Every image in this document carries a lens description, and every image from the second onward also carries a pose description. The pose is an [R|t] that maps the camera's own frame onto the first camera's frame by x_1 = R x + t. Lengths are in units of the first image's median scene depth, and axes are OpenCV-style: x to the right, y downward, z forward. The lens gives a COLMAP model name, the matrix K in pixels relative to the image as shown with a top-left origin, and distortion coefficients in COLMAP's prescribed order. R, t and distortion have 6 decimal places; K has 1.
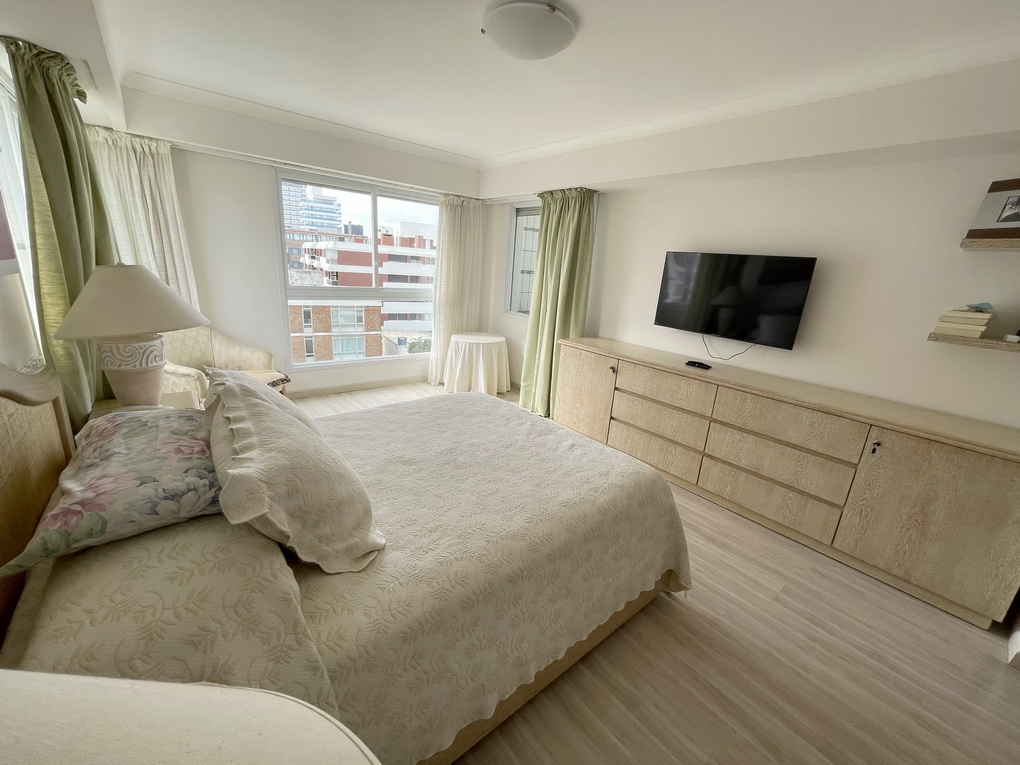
lens RADIAL K [[410.0, 0, 508.0], [0, 410.0, 382.2], [0, 0, 1]] dist [-0.009579, -0.000310]
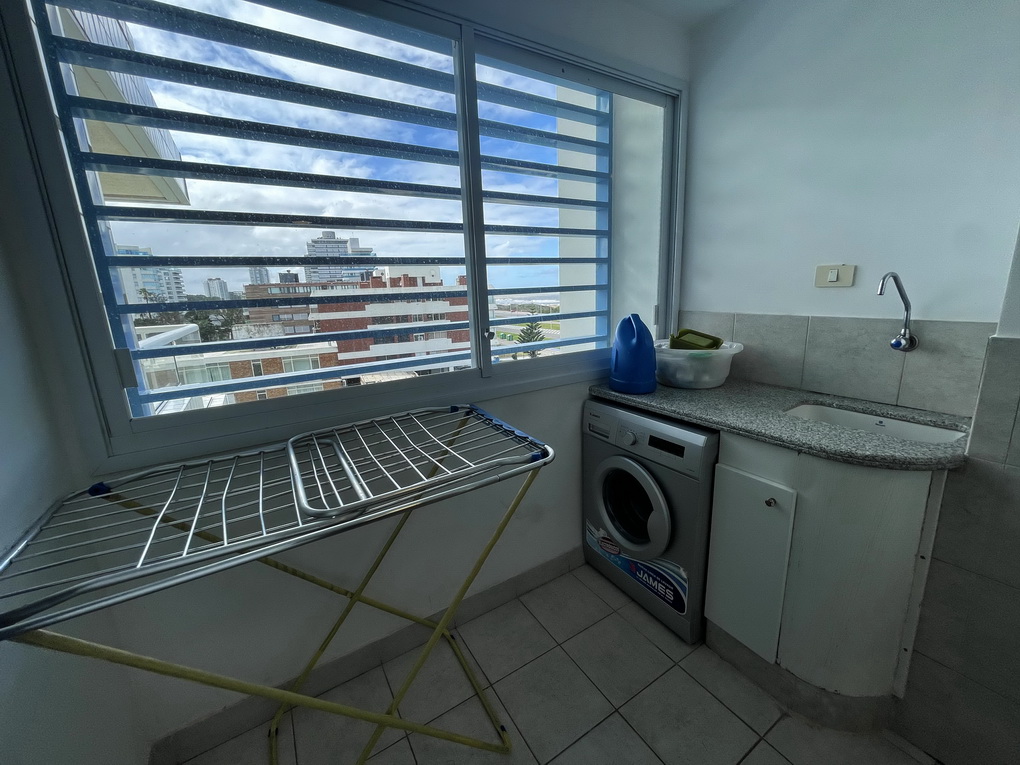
lens RADIAL K [[410.0, 0, 506.6], [0, 410.0, 379.2], [0, 0, 1]] dist [-0.009579, -0.000310]
pose [[0.984905, -0.081294, -0.152816, 2.404321], [0.069554, 0.994311, -0.080671, -0.230150], [0.158505, 0.068824, 0.984957, 1.541067]]
